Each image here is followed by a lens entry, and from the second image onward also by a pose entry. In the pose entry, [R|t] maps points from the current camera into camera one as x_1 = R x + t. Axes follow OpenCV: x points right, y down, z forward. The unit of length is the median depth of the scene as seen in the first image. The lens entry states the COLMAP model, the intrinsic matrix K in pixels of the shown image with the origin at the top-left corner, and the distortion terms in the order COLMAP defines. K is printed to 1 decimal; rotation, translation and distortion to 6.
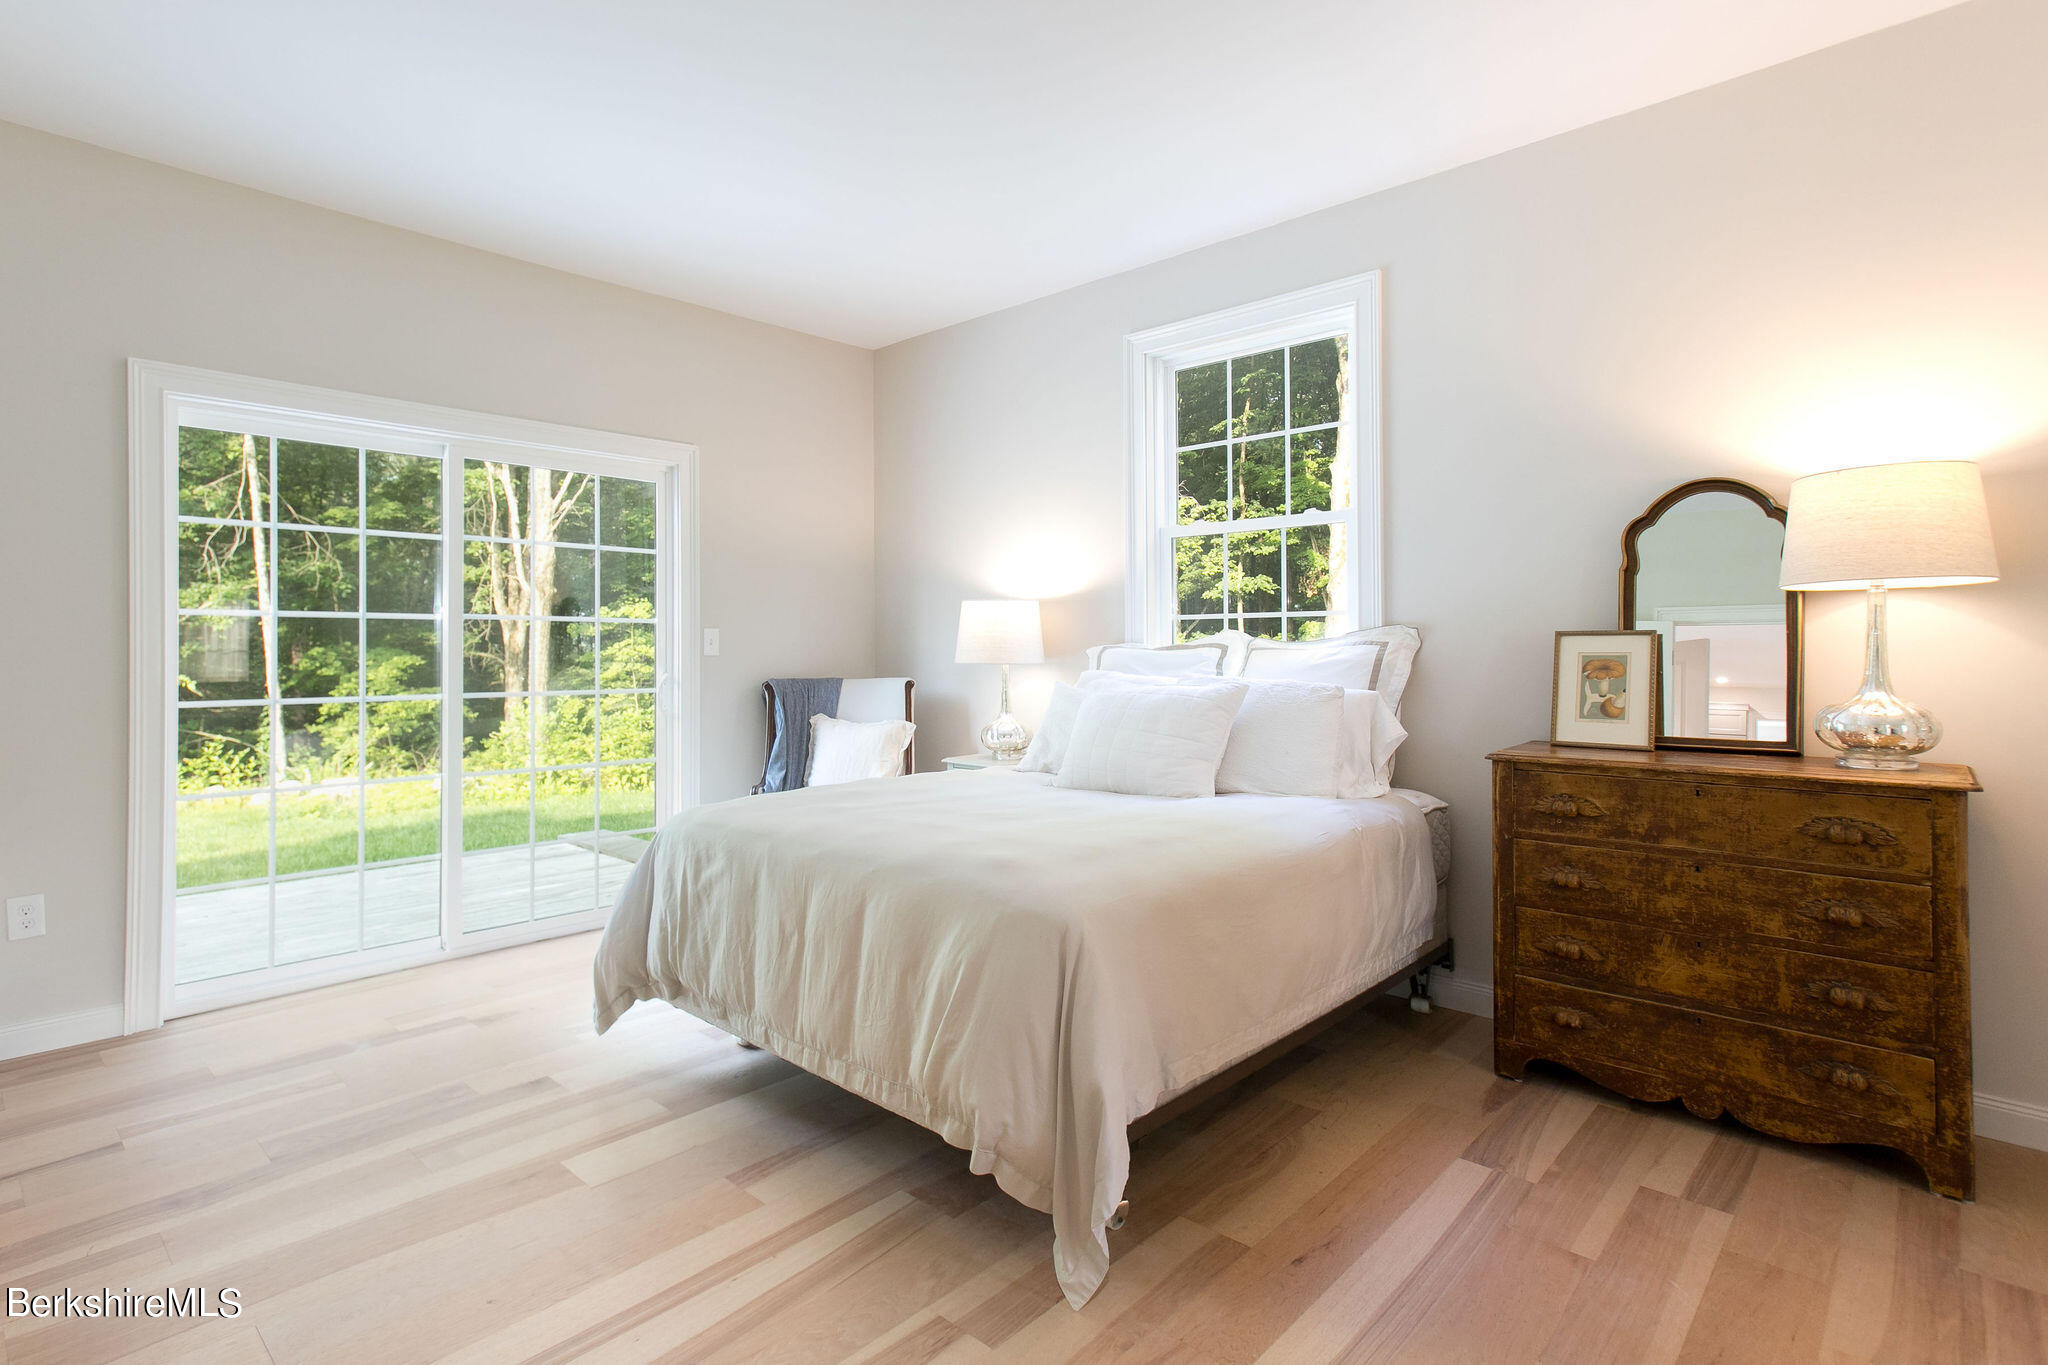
lens RADIAL K [[978.6, 0, 1022.6], [0, 978.6, 667.3], [0, 0, 1]] dist [0.001091, 0.000231]
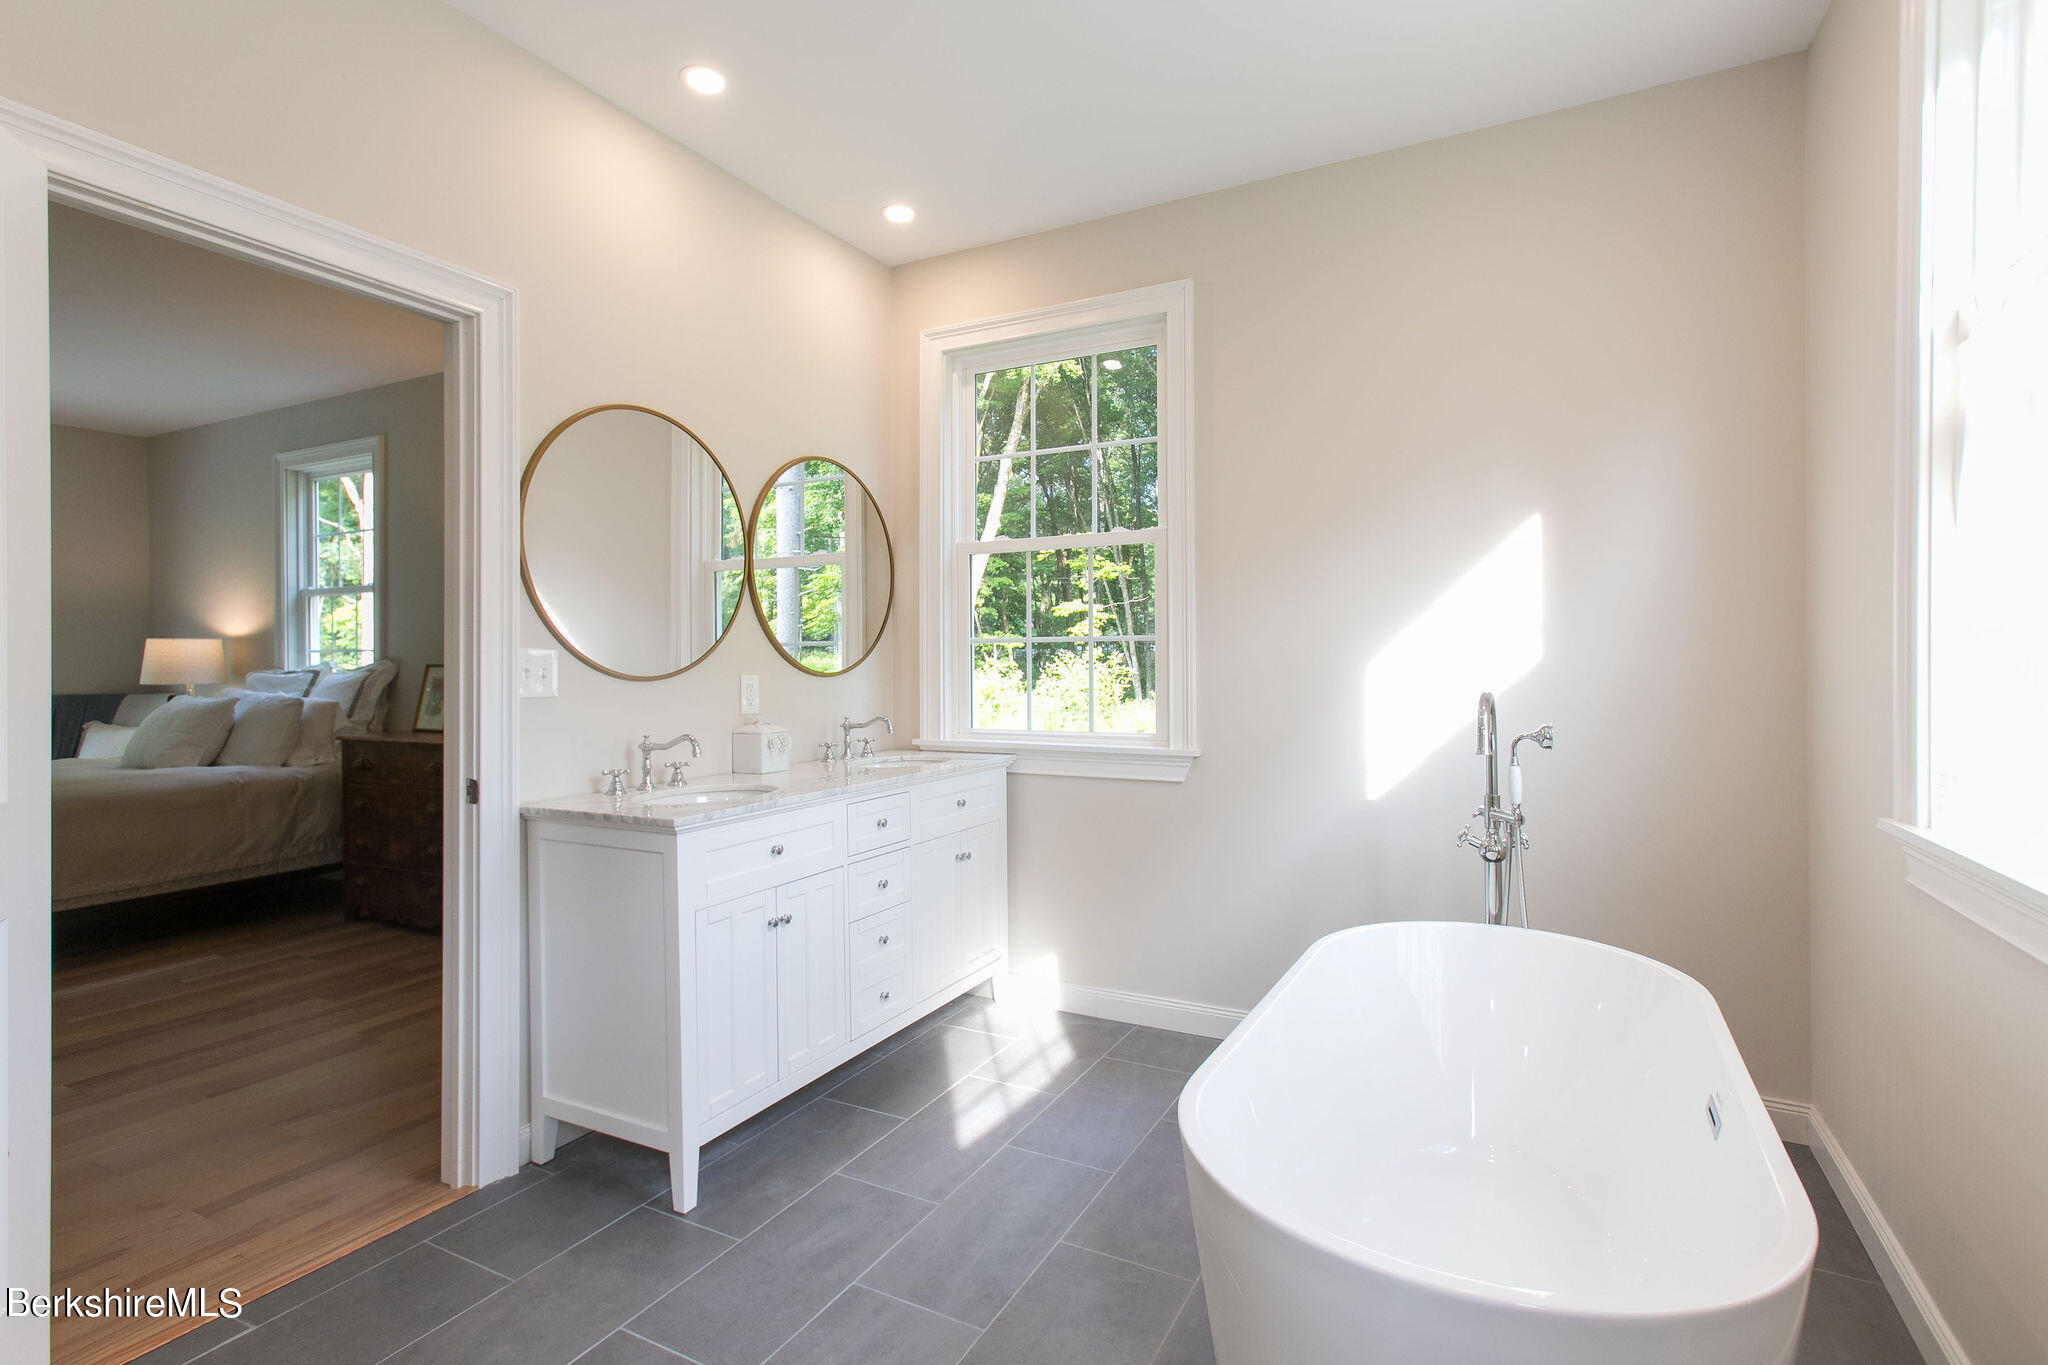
lens RADIAL K [[978.6, 0, 1024.8], [0, 978.6, 675.5], [0, 0, 1]] dist [0.001091, 0.000231]
pose [[0.969054, -0.007104, 0.246746, 1.158336], [0.007516, 0.999971, -0.000727, -0.009239], [-0.246734, 0.002559, 0.969080, -0.940092]]
